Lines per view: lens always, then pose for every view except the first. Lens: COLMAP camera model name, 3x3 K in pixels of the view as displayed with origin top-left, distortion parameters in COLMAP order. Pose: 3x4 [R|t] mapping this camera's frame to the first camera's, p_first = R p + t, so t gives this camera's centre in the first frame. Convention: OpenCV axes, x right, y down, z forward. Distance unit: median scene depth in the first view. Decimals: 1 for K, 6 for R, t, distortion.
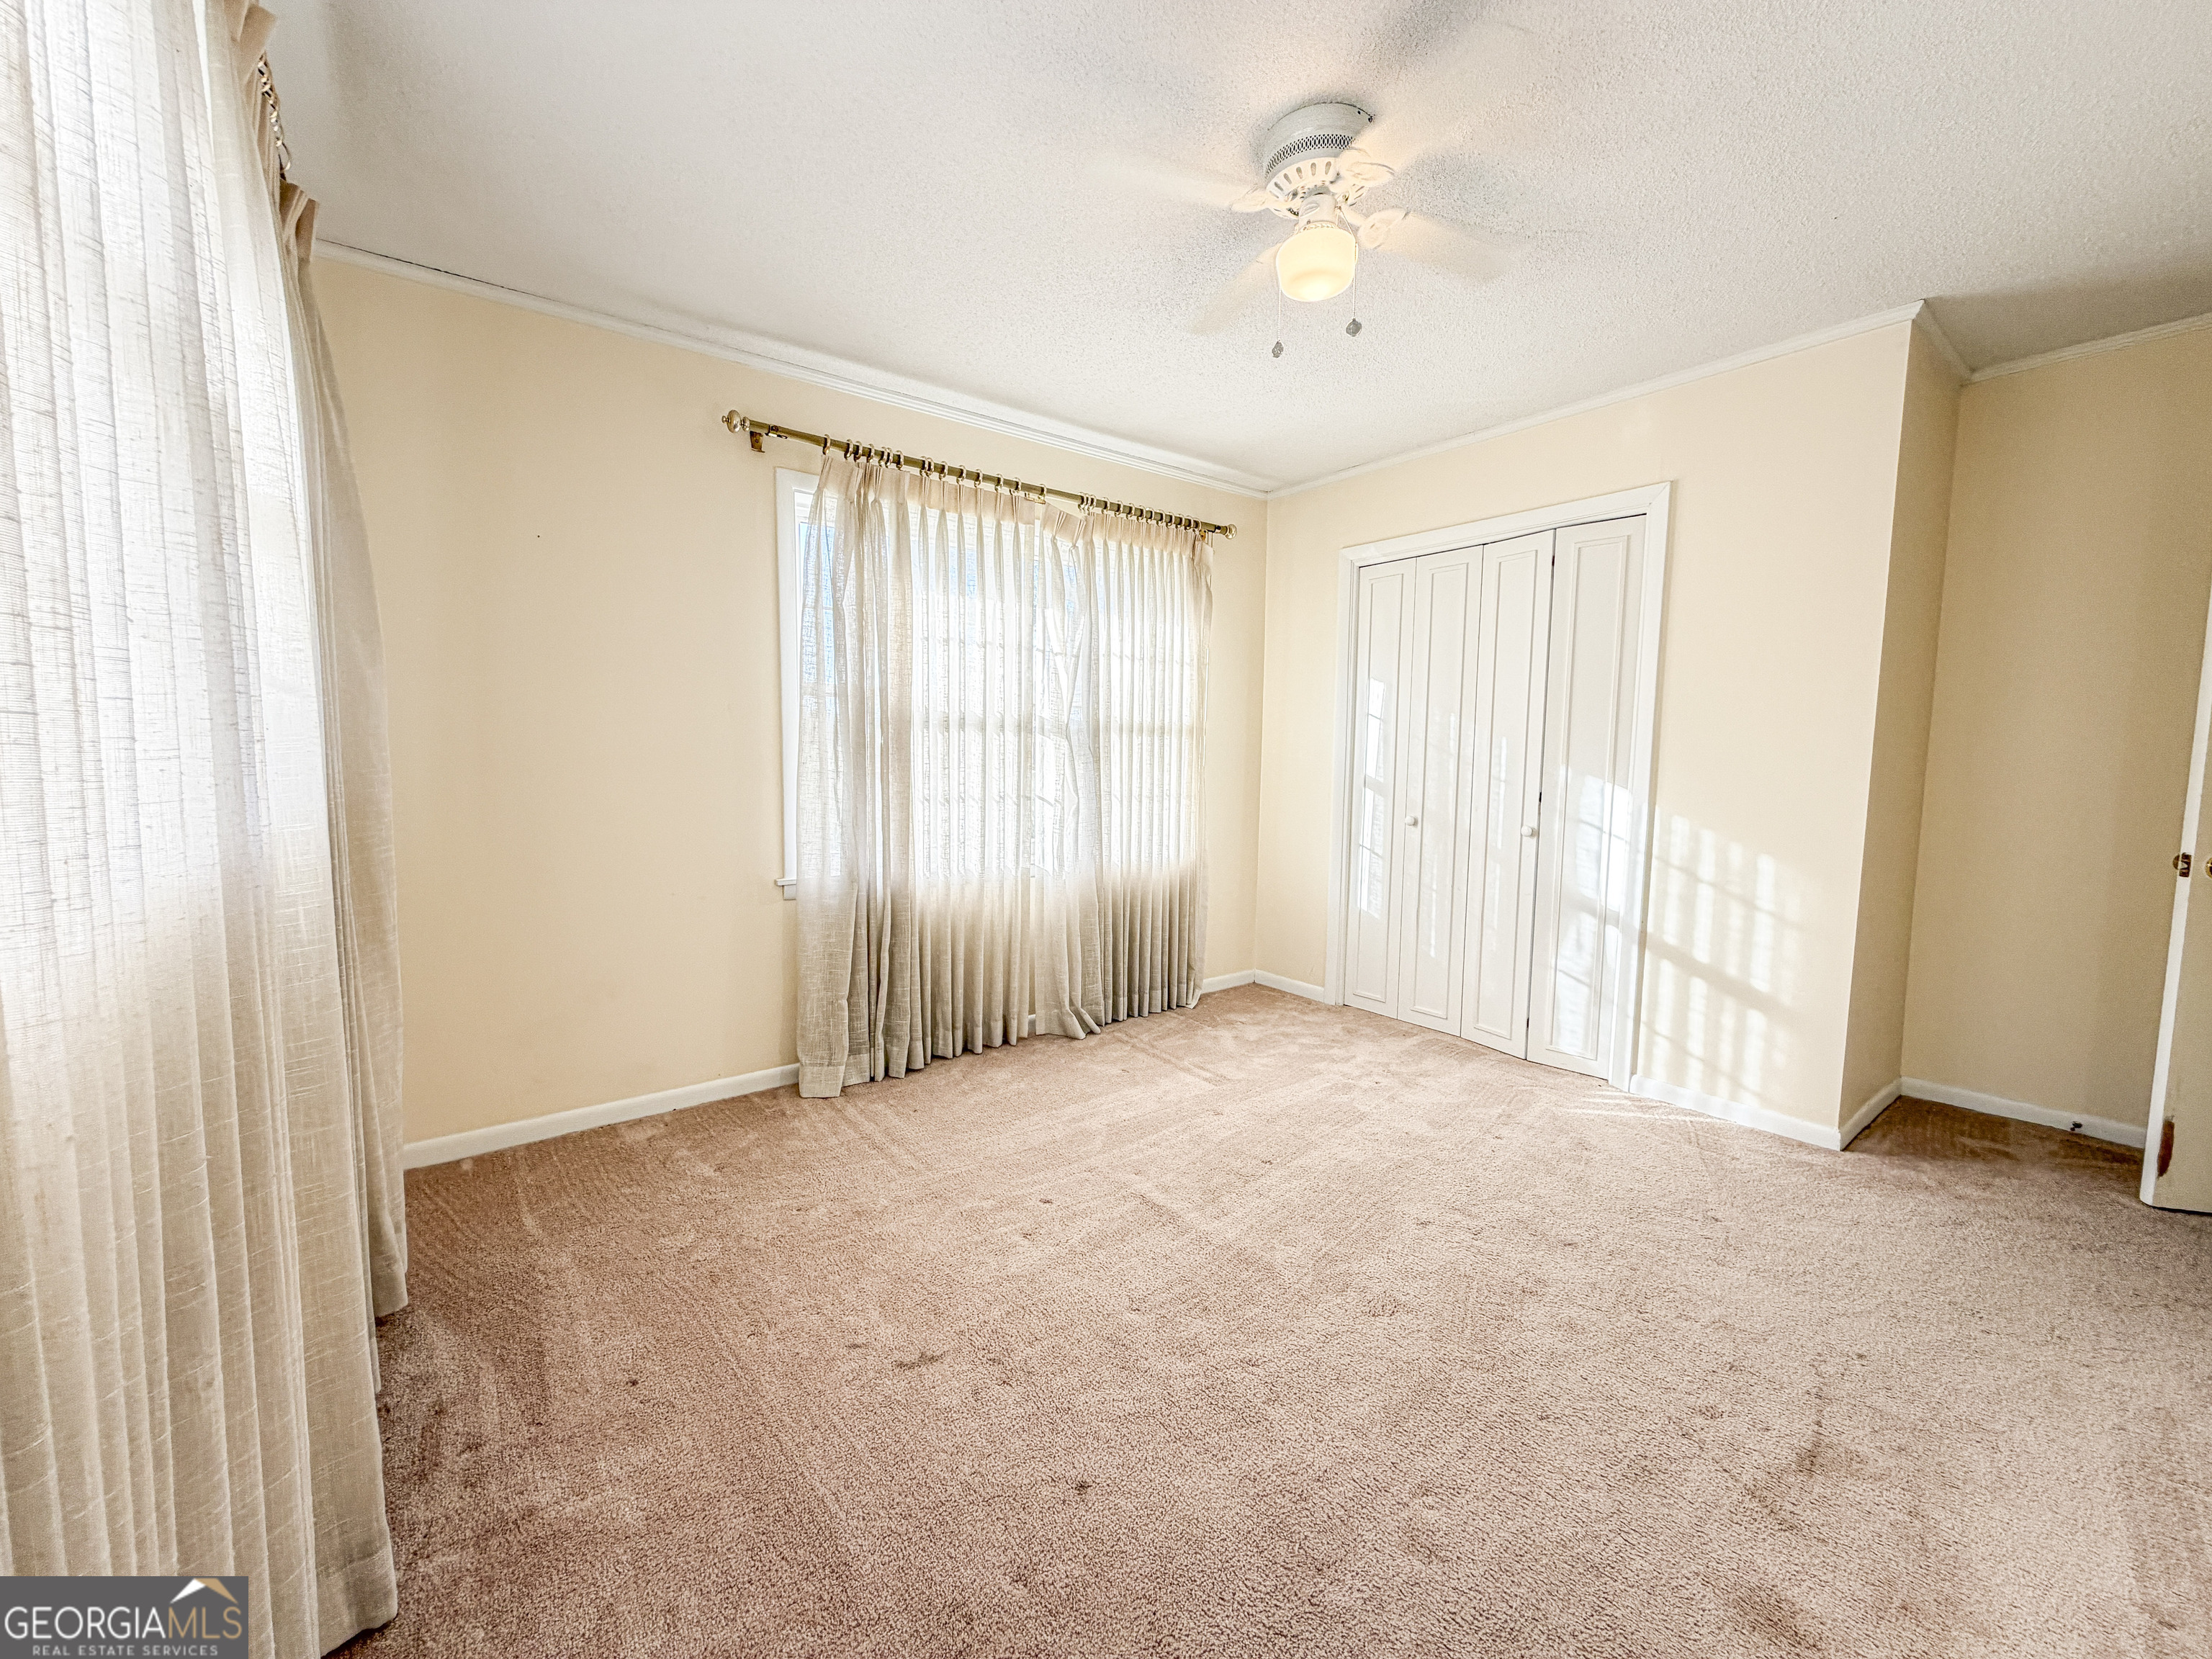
lens RADIAL K [[895.5, 0, 1106.0], [0, 895.5, 829.5], [0, 0, 1]] dist [-0.002946, -0.000454]
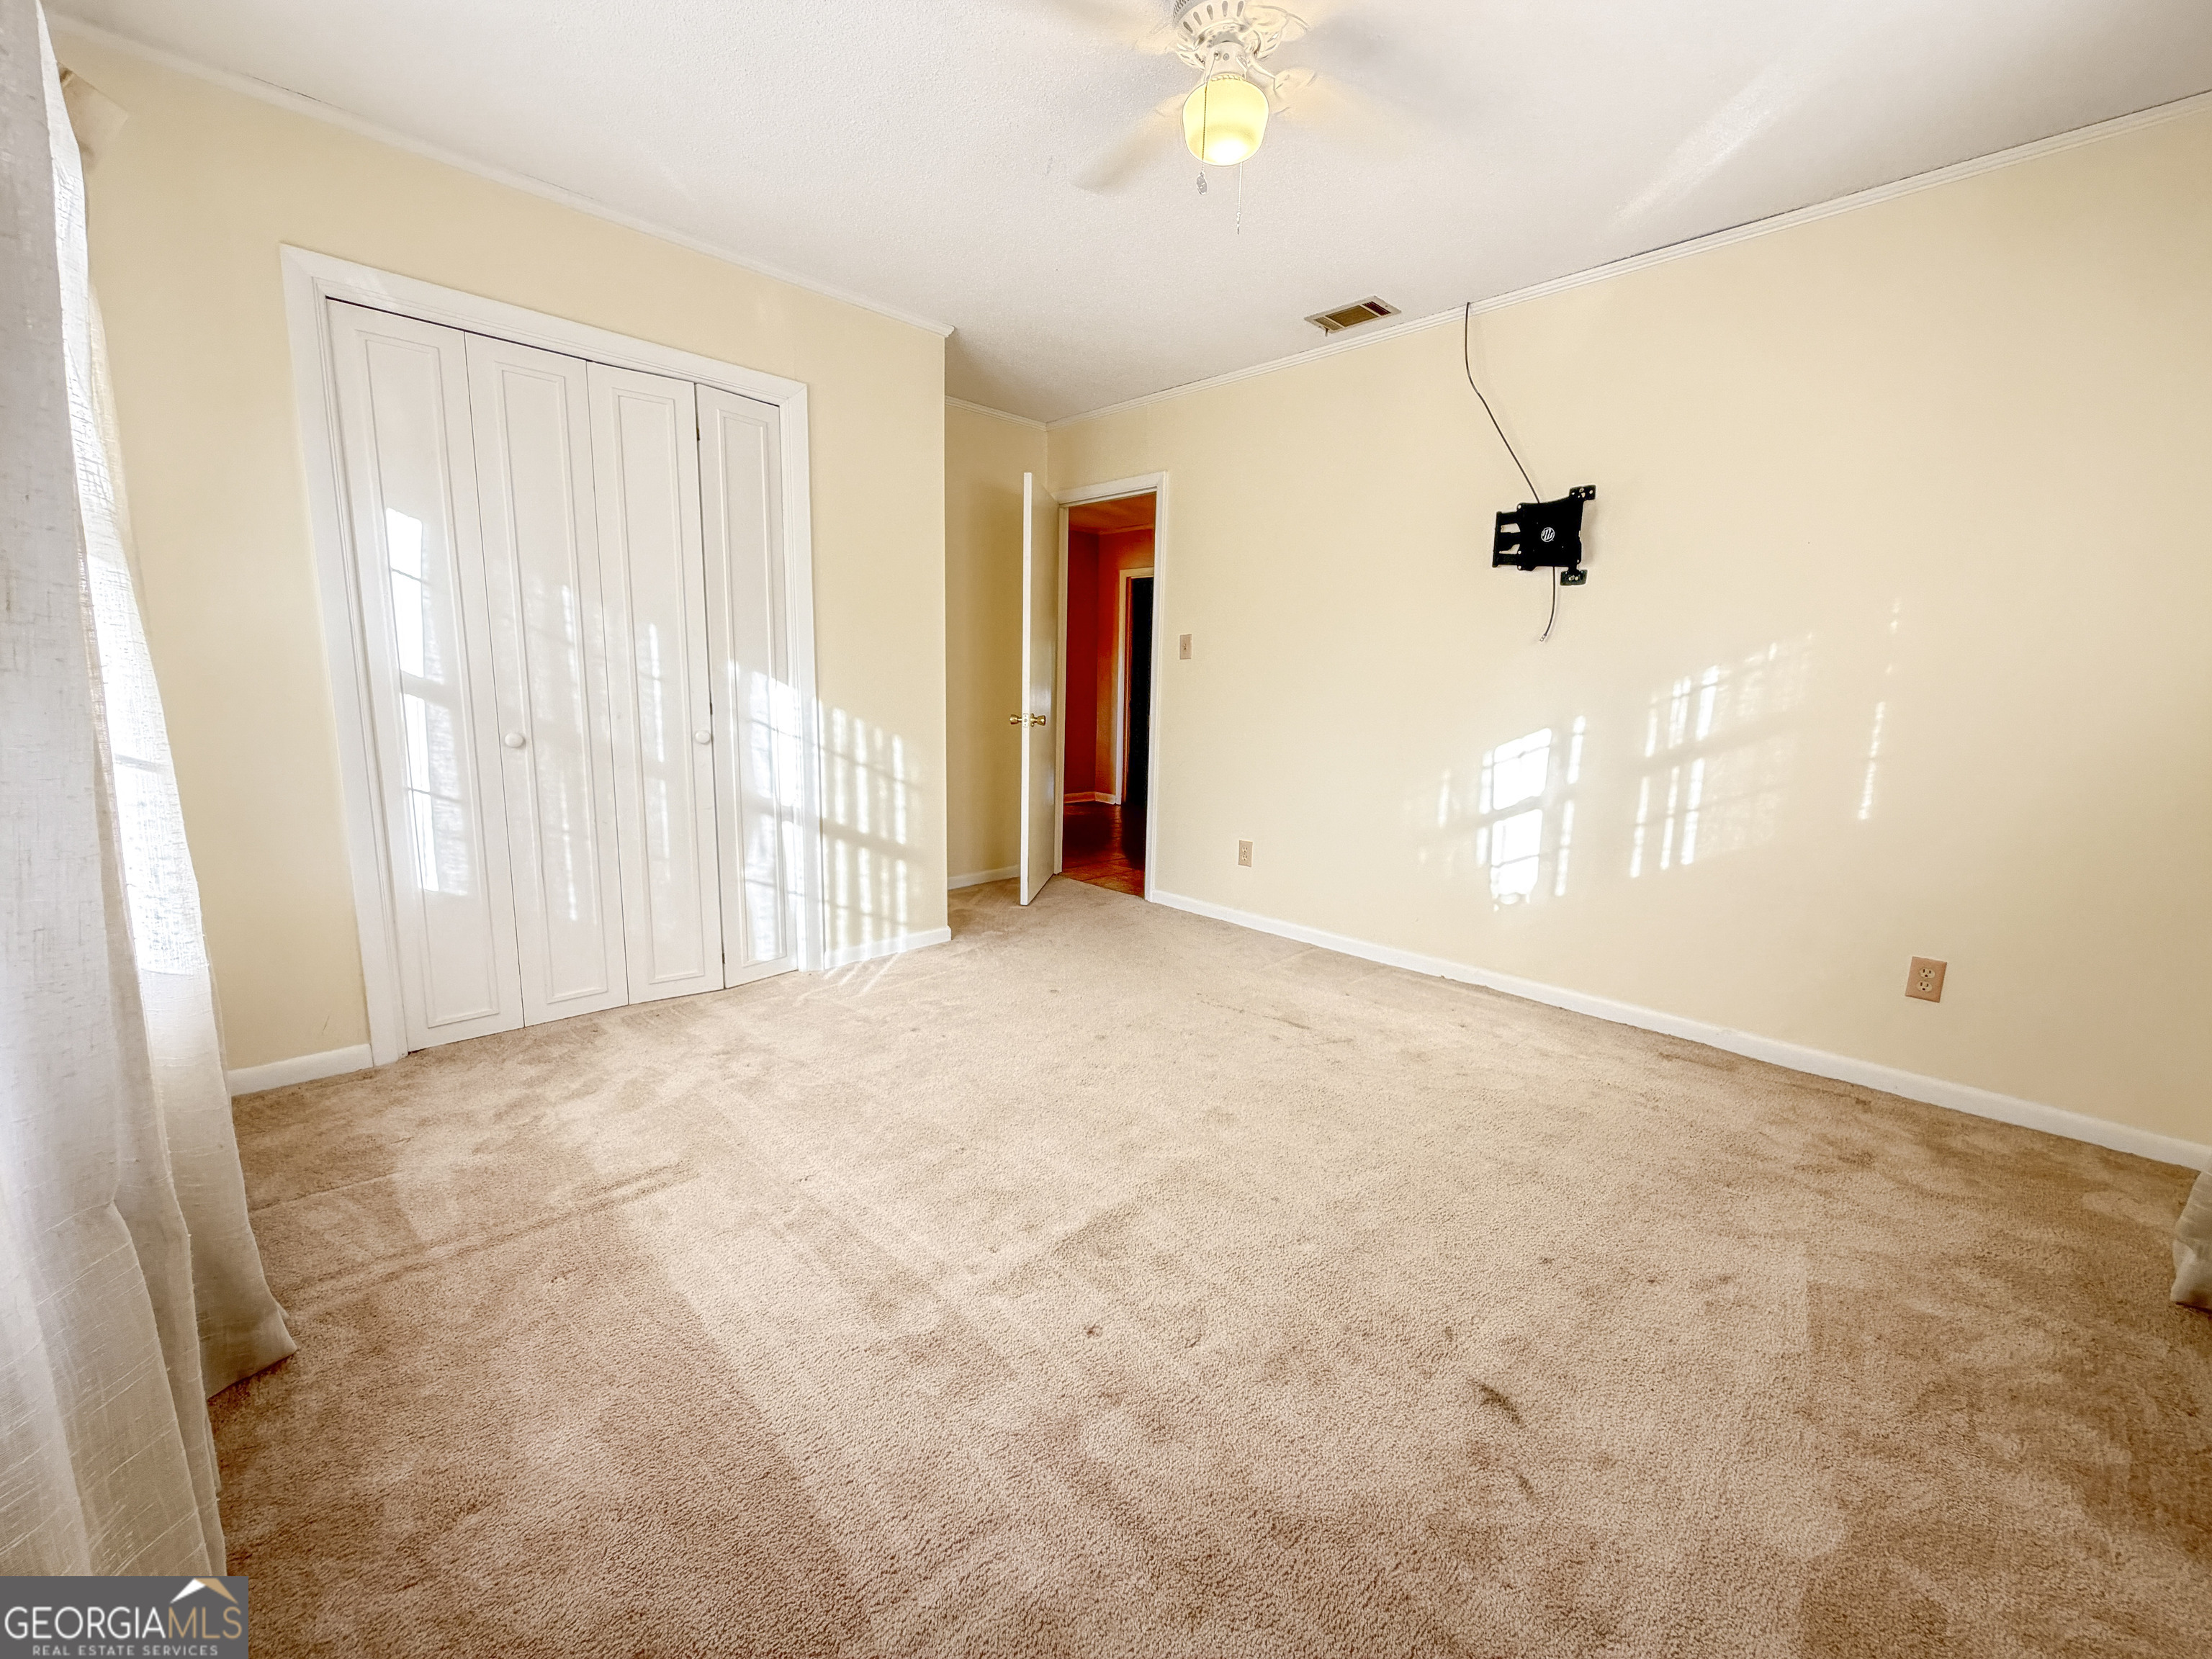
lens RADIAL K [[895.5, 0, 1106.0], [0, 895.5, 829.5], [0, 0, 1]] dist [-0.002946, -0.000454]
pose [[-0.126902, -0.177000, 0.975995, -0.472519], [0.060654, 0.980724, 0.185744, -0.050075], [-0.990059, 0.082770, -0.113720, 0.757509]]
